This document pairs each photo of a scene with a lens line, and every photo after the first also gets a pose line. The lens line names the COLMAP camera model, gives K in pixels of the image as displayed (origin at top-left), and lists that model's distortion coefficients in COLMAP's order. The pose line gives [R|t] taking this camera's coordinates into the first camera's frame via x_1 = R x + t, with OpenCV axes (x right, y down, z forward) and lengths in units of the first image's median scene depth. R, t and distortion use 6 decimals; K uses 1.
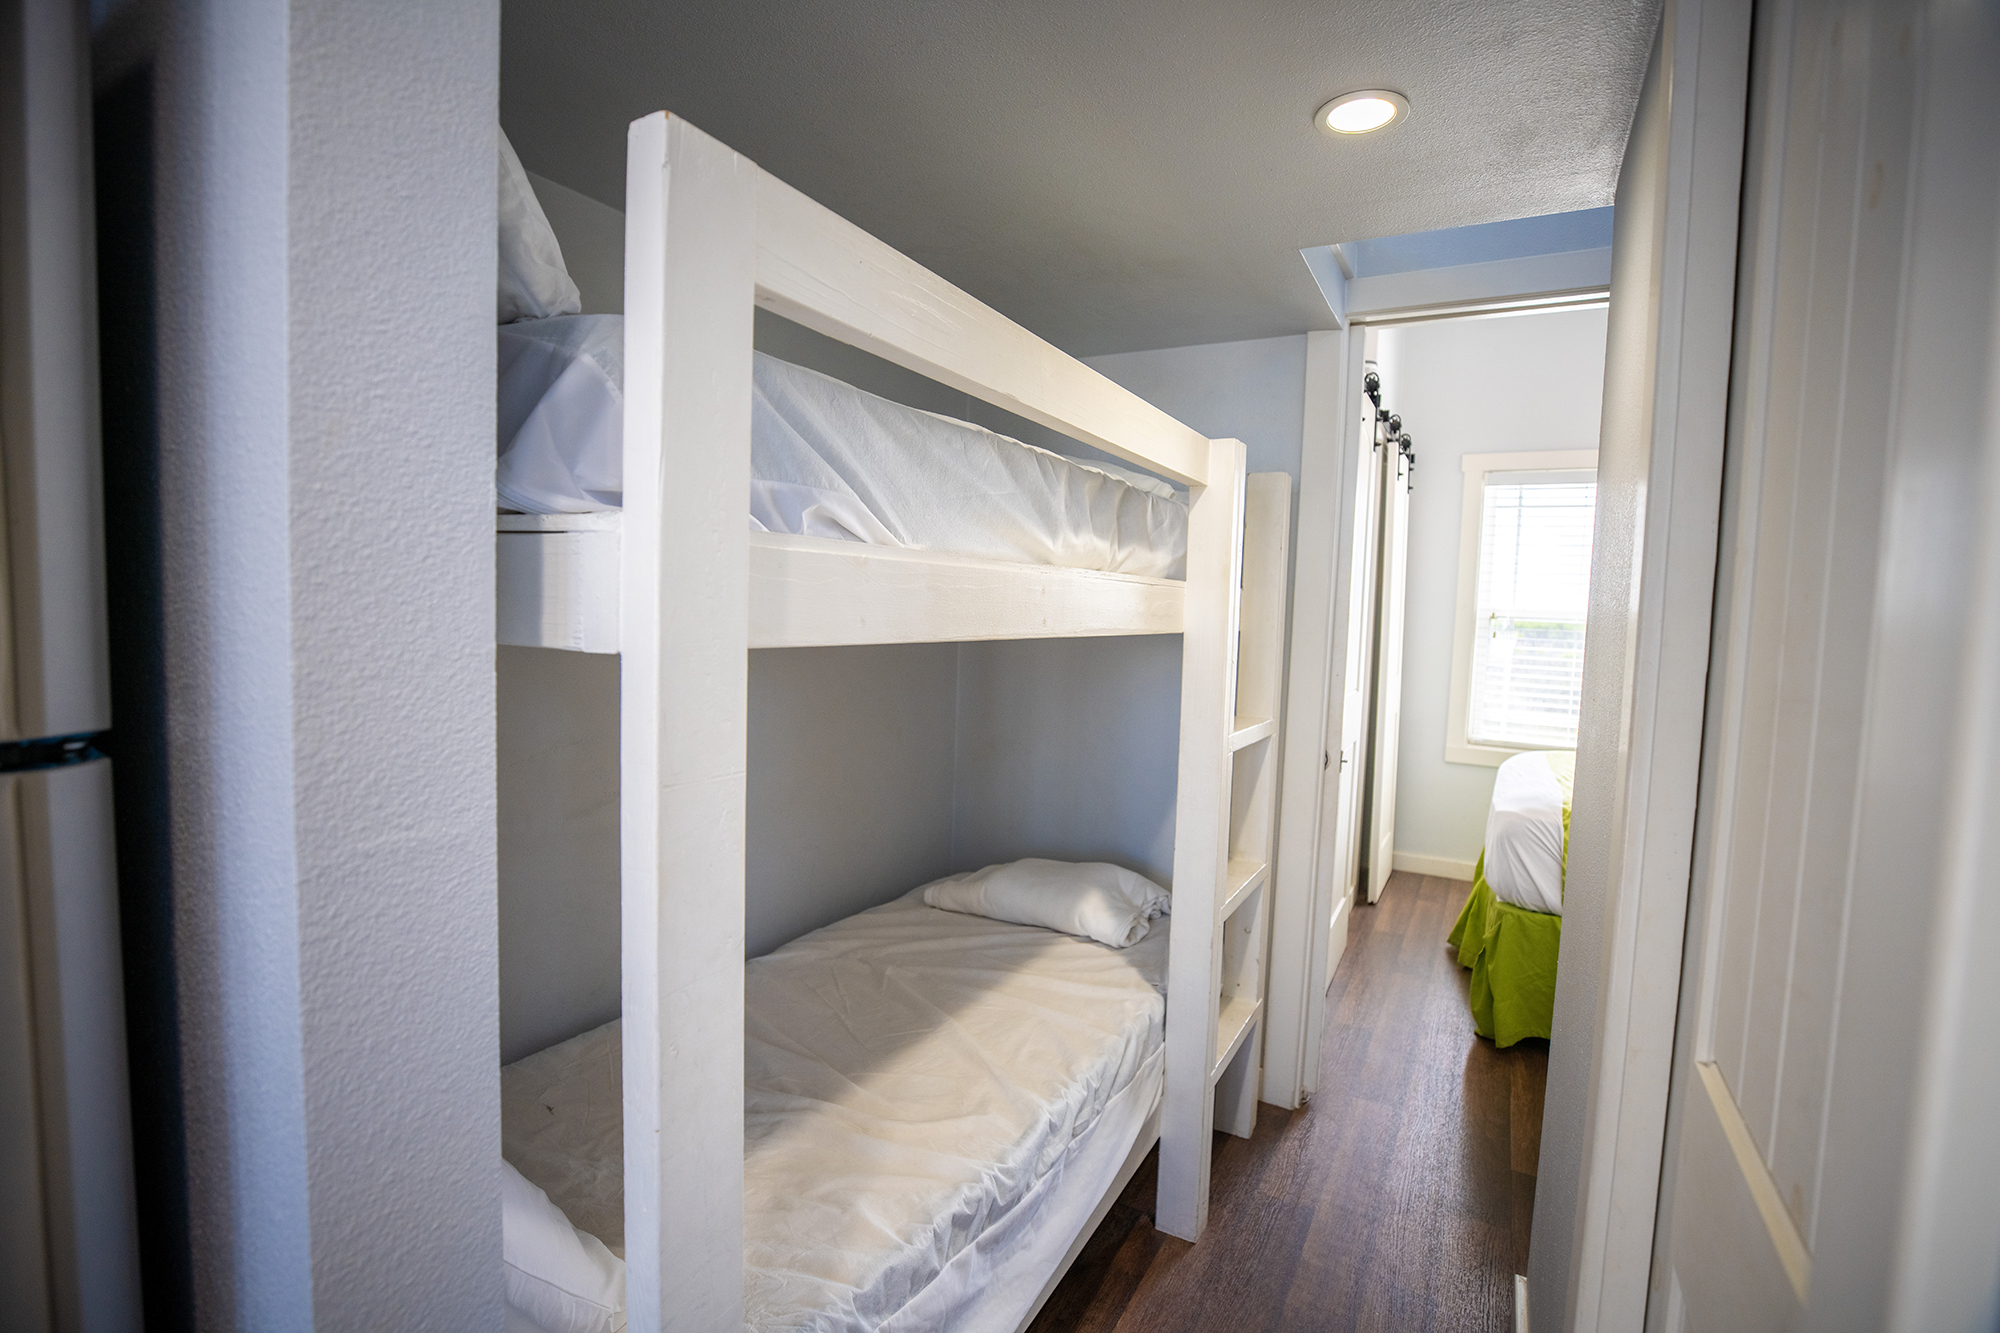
lens RADIAL K [[901.4, 0, 1000.0], [0, 901.4, 666.5], [0, 0, 1]] dist [-0.039385, 0.000255]
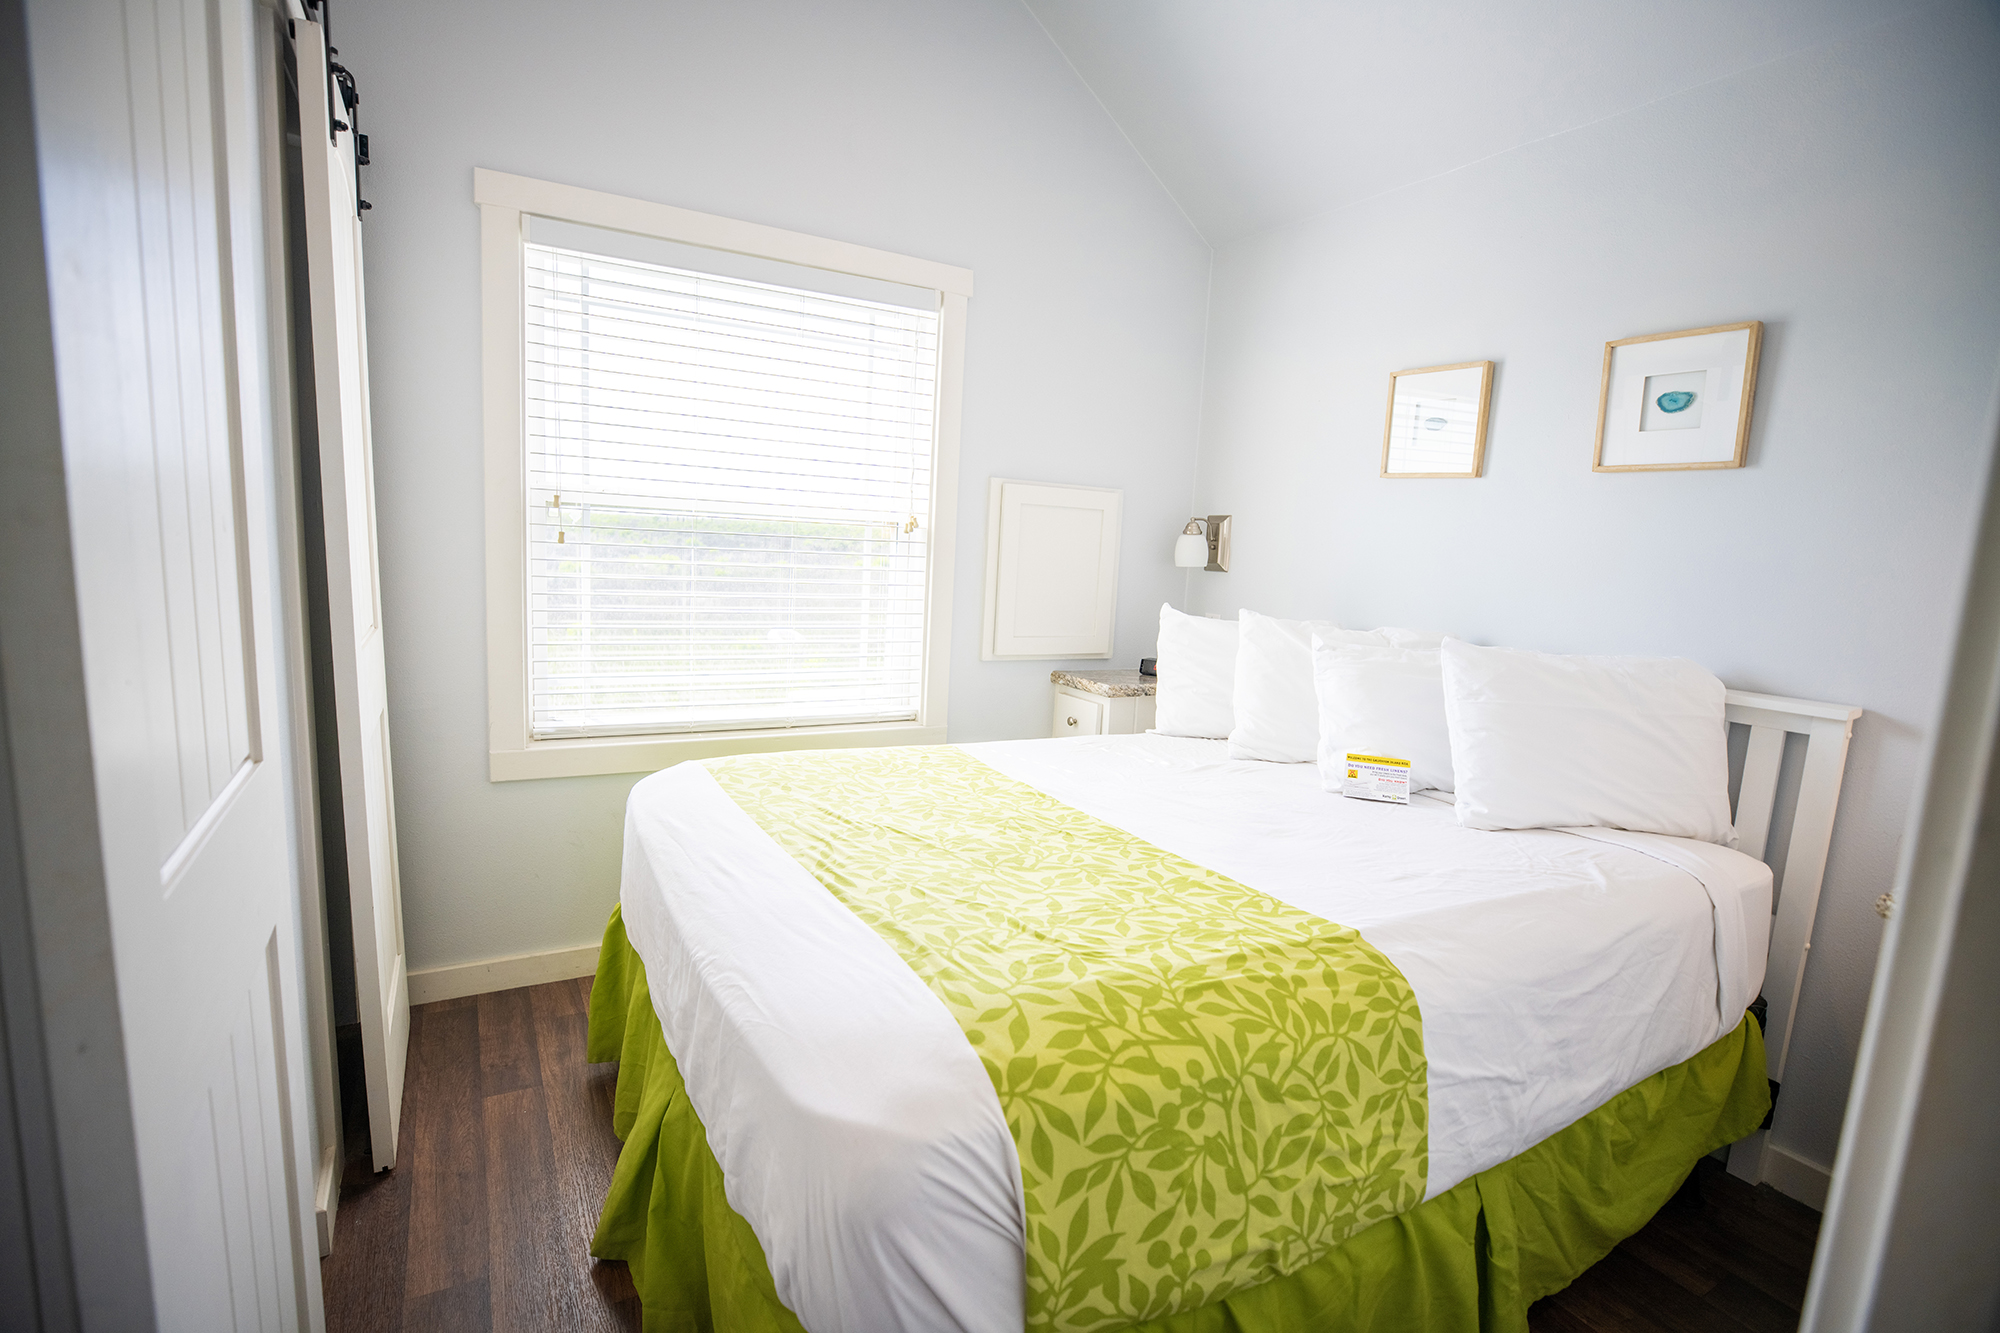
lens RADIAL K [[901.4, 0, 1000.0], [0, 901.4, 666.5], [0, 0, 1]] dist [-0.039385, 0.000255]
pose [[0.504961, -0.129290, 0.853404, 0.218977], [0.028971, 0.990699, 0.132948, -0.021667], [-0.862656, -0.042409, 0.504011, 0.497211]]
